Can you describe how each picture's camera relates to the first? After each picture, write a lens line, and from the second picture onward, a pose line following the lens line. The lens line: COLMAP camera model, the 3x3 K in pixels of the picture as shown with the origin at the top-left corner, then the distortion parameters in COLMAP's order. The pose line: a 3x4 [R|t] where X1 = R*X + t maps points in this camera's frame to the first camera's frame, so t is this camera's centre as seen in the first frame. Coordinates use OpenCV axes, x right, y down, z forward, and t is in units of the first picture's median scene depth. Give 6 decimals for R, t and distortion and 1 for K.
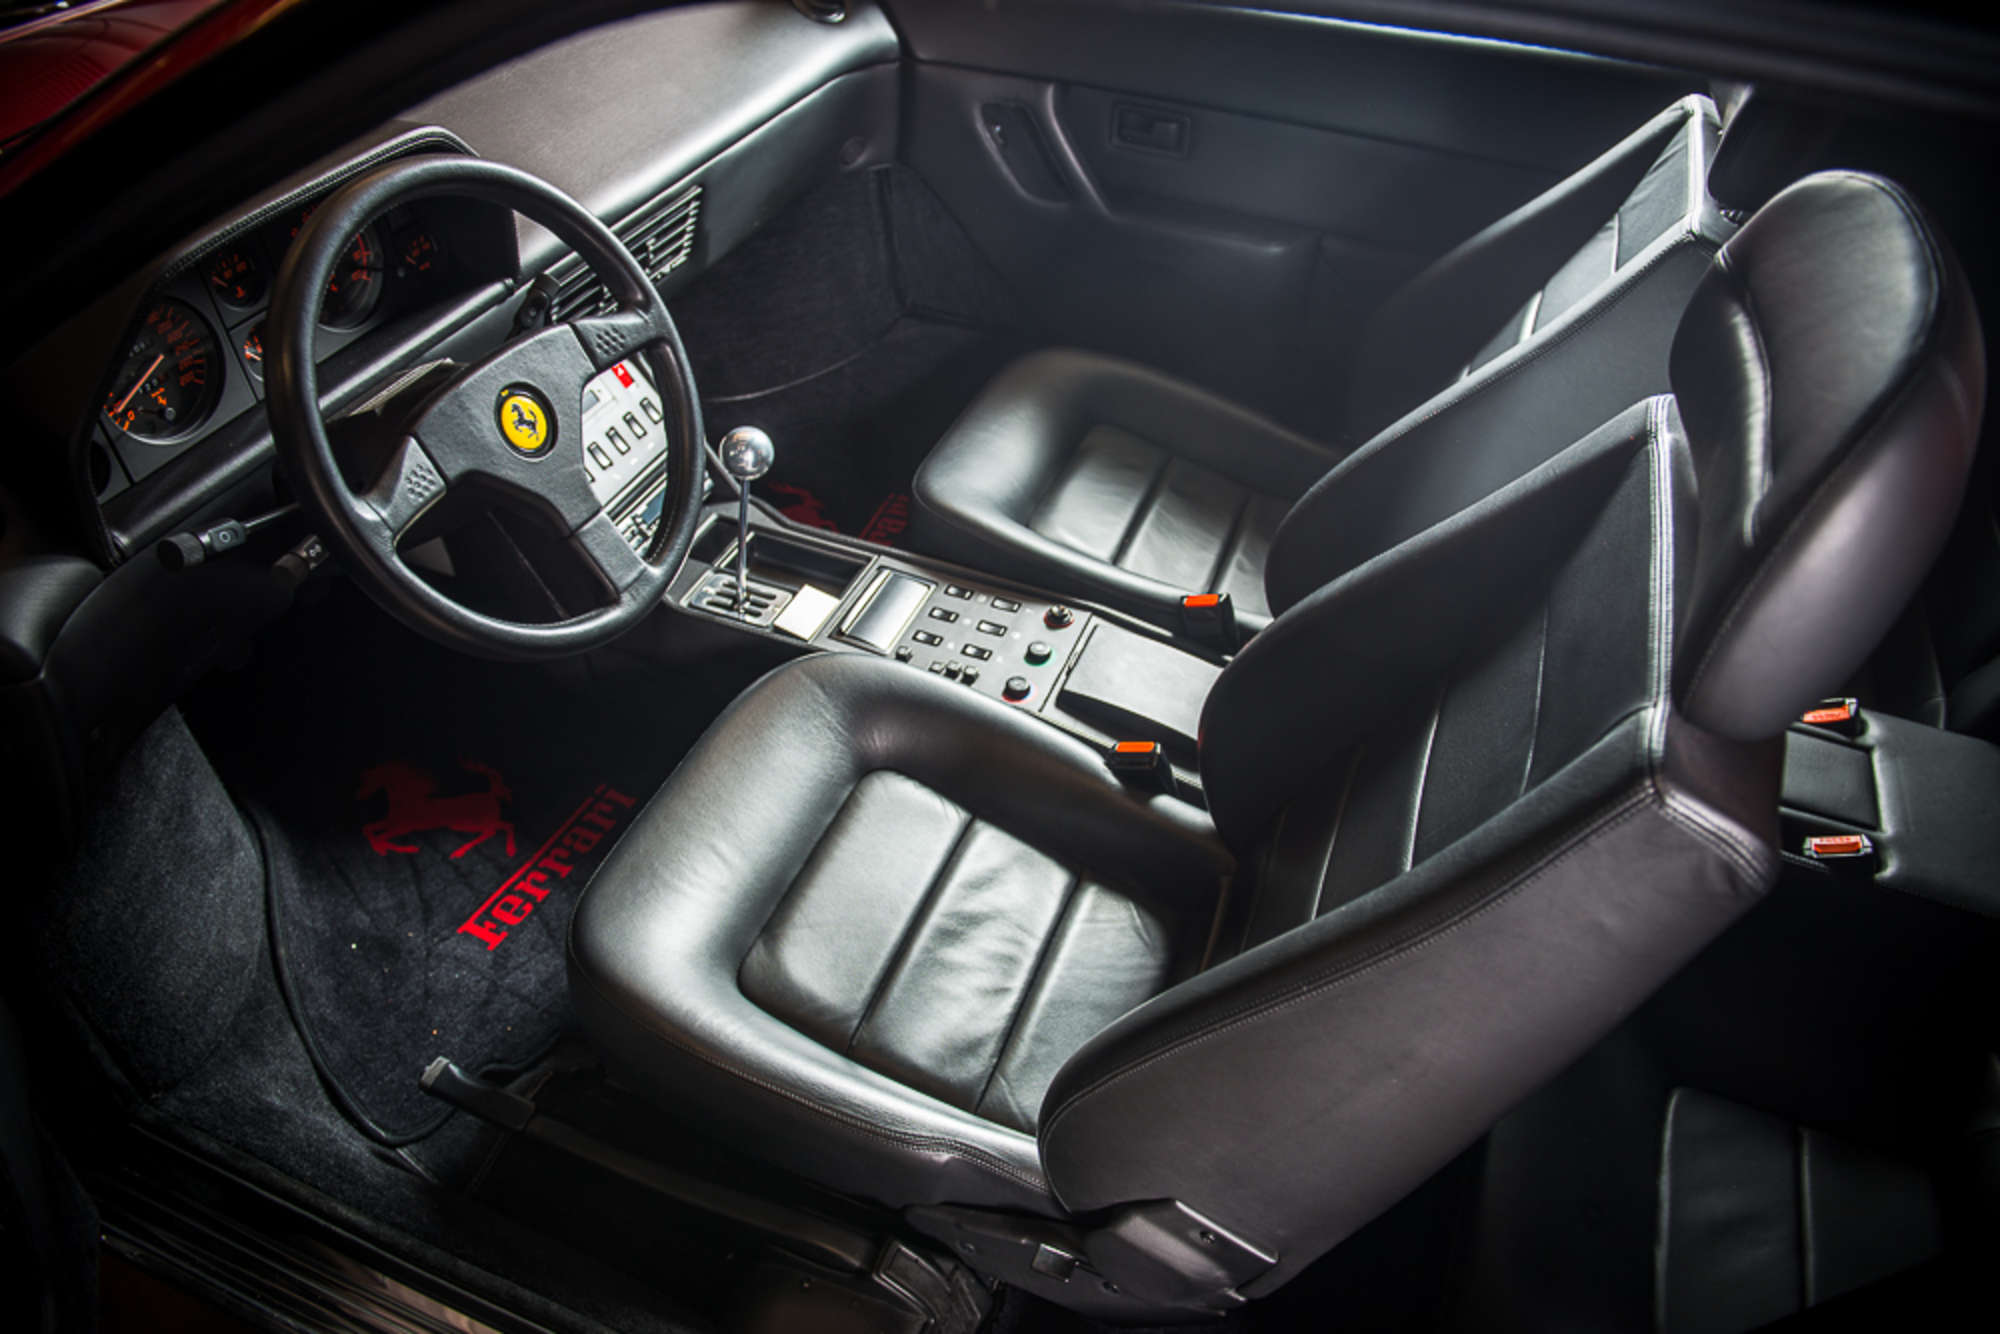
lens RADIAL K [[1387.8, 0, 1000.0], [0, 1387.8, 667.0], [0, 0, 1]] dist [-0.001145, 0.000125]
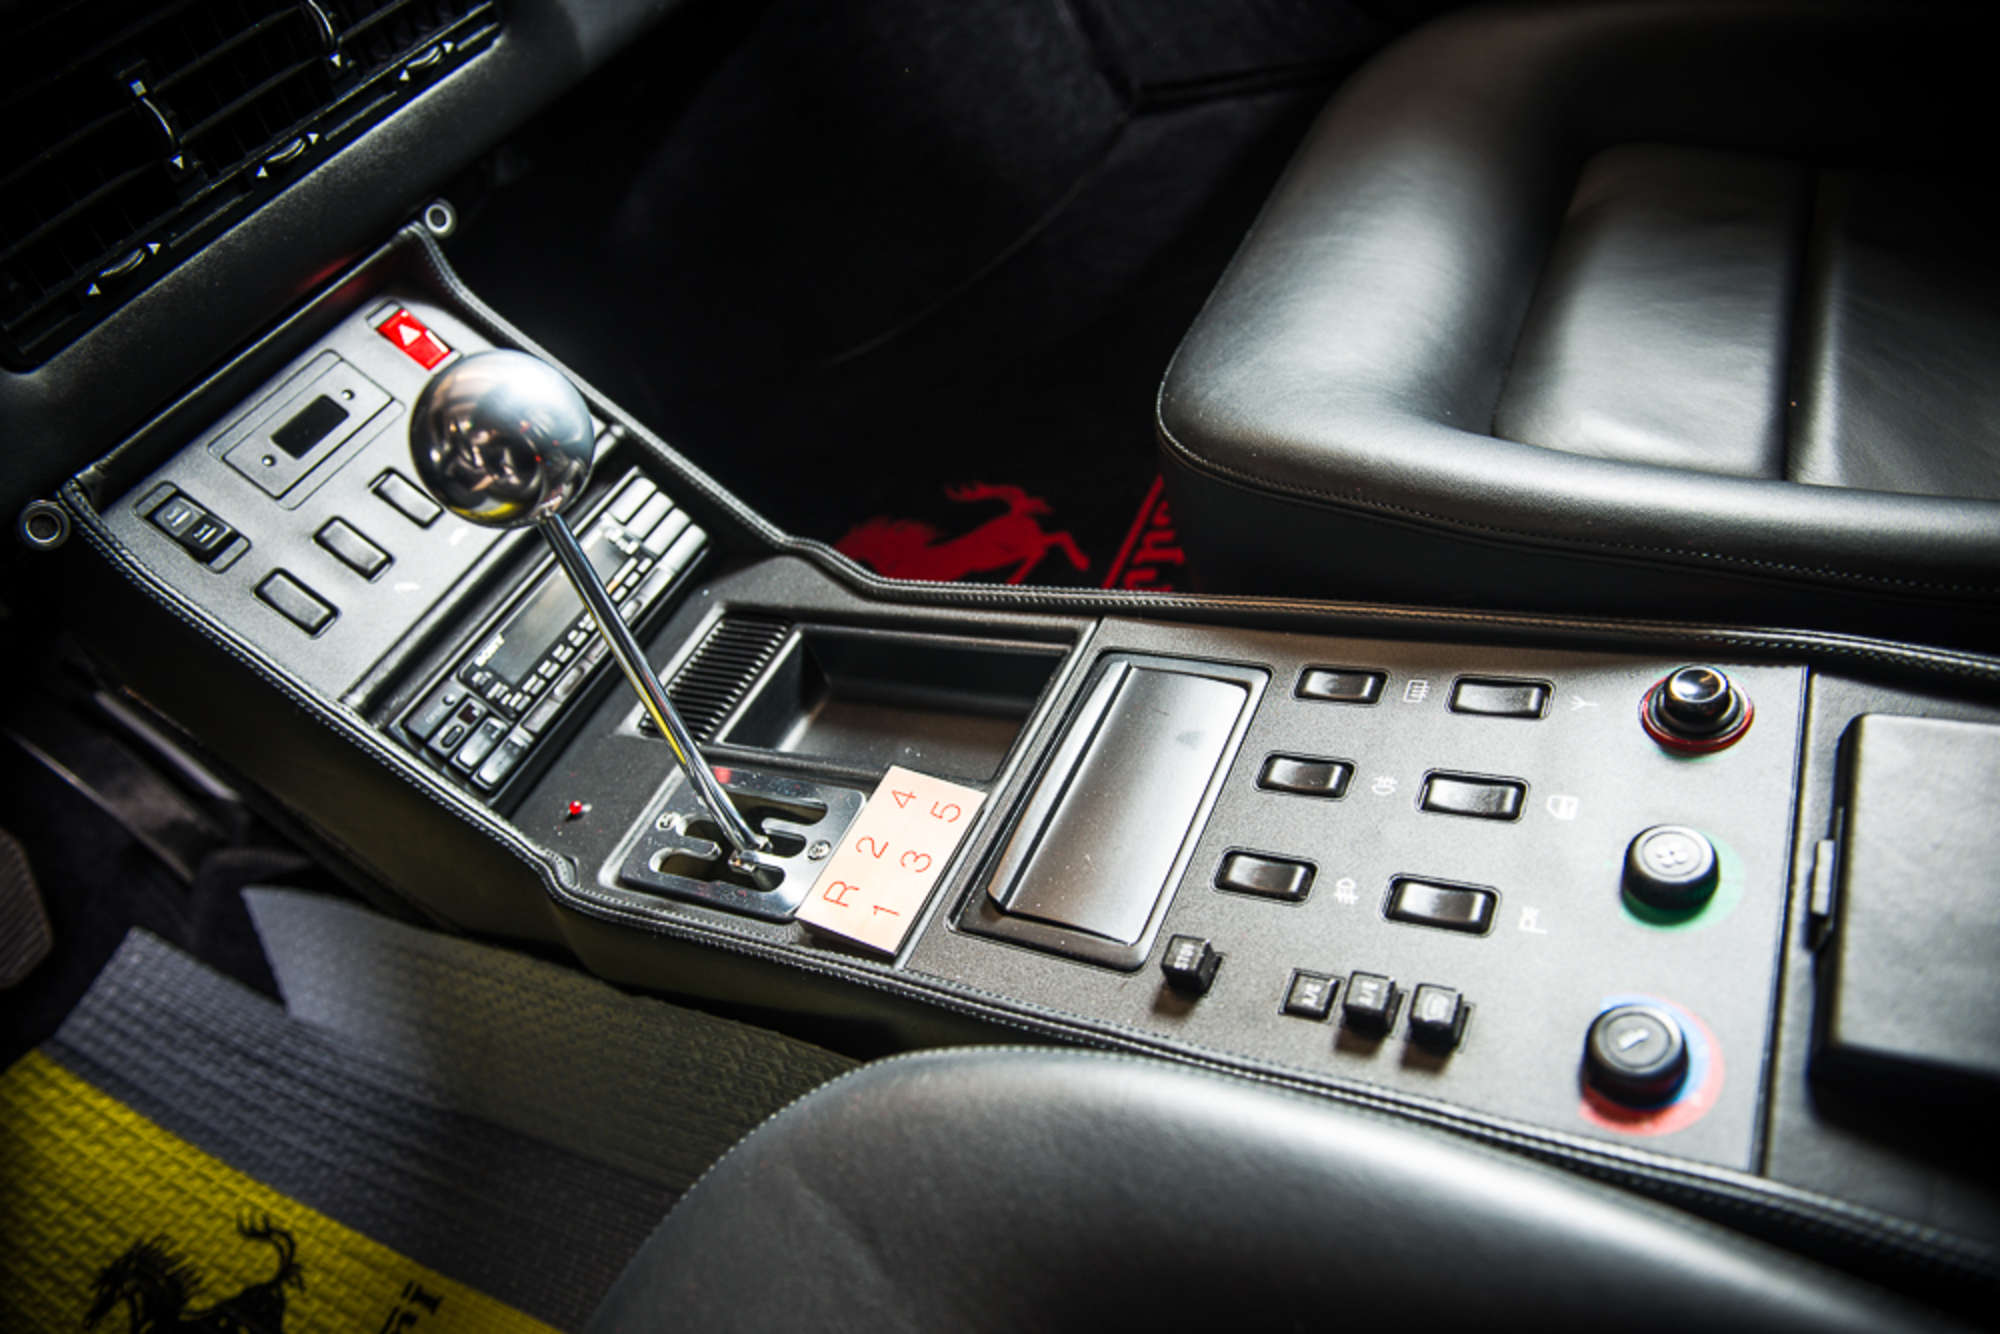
lens RADIAL K [[1525.3, 0, 1000.0], [0, 1525.3, 667.0], [0, 0, 1]] dist [-0.166461, -0.000331]
pose [[0.930570, -0.222854, -0.290474, -0.001021], [0.222117, 0.974357, -0.035954, -0.062876], [0.291038, -0.031062, 0.956207, 0.651438]]
